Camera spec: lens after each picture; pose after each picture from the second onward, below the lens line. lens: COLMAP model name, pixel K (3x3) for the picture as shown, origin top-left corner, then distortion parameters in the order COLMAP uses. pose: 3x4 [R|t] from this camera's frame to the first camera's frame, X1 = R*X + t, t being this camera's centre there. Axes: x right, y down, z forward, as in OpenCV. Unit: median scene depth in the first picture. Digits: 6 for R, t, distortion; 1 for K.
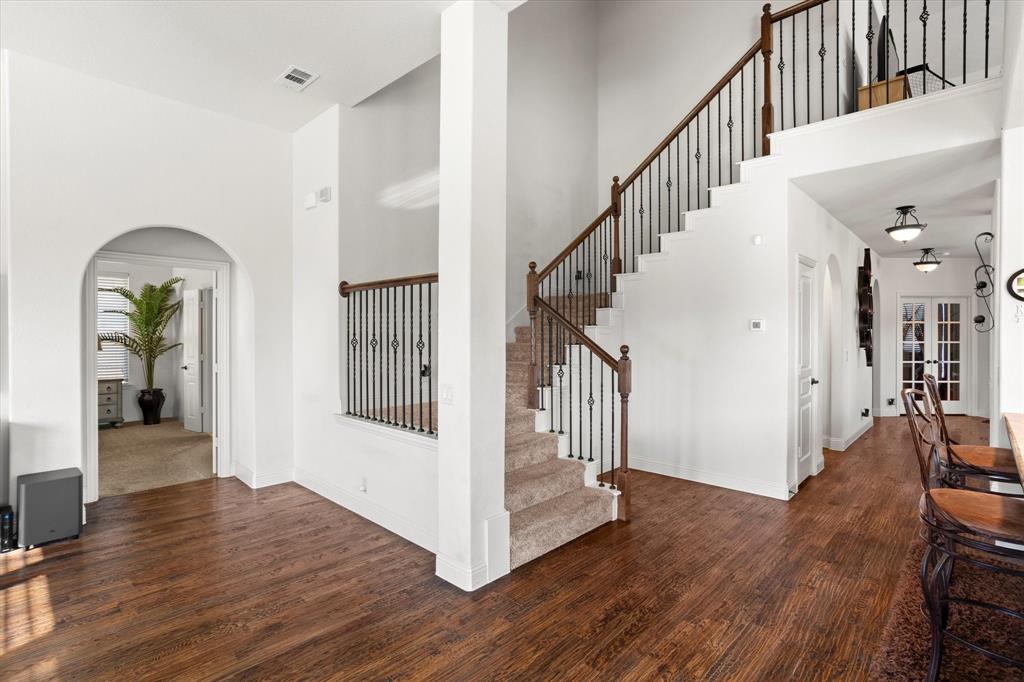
lens RADIAL K [[493.8, 0, 510.2], [0, 493.8, 335.6], [0, 0, 1]] dist [-0.053137, 0.034511]
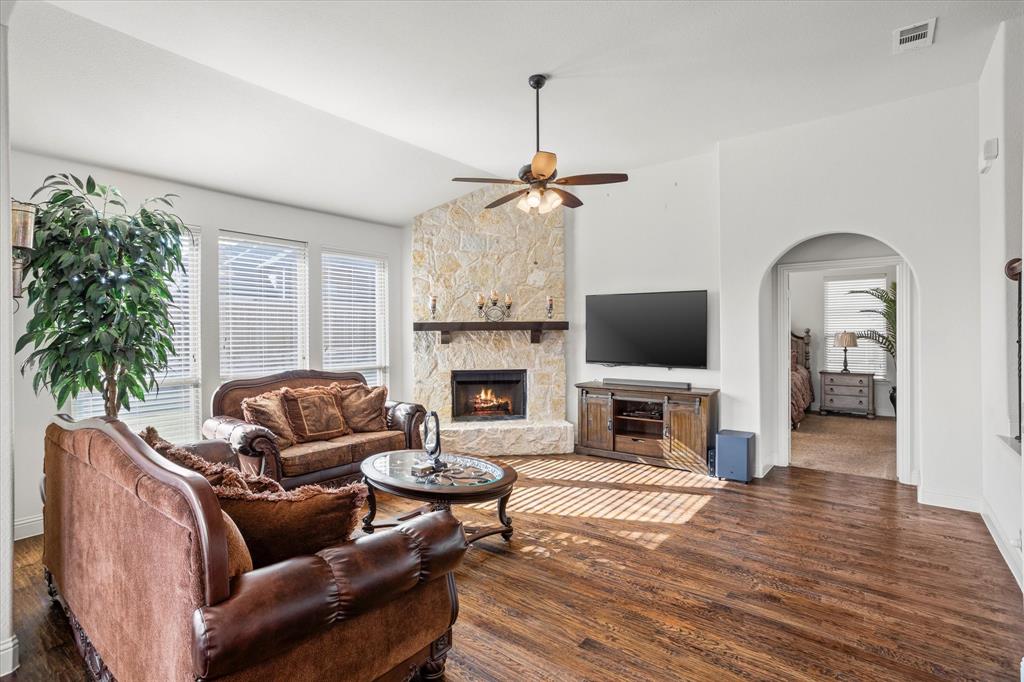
lens RADIAL K [[493.8, 0, 510.2], [0, 493.8, 335.6], [0, 0, 1]] dist [-0.053137, 0.034511]
pose [[0.101350, 0.001066, -0.994850, 0.315472], [0.004300, 0.999990, 0.001509, 0.000257], [0.994842, -0.004430, 0.101345, 0.171291]]
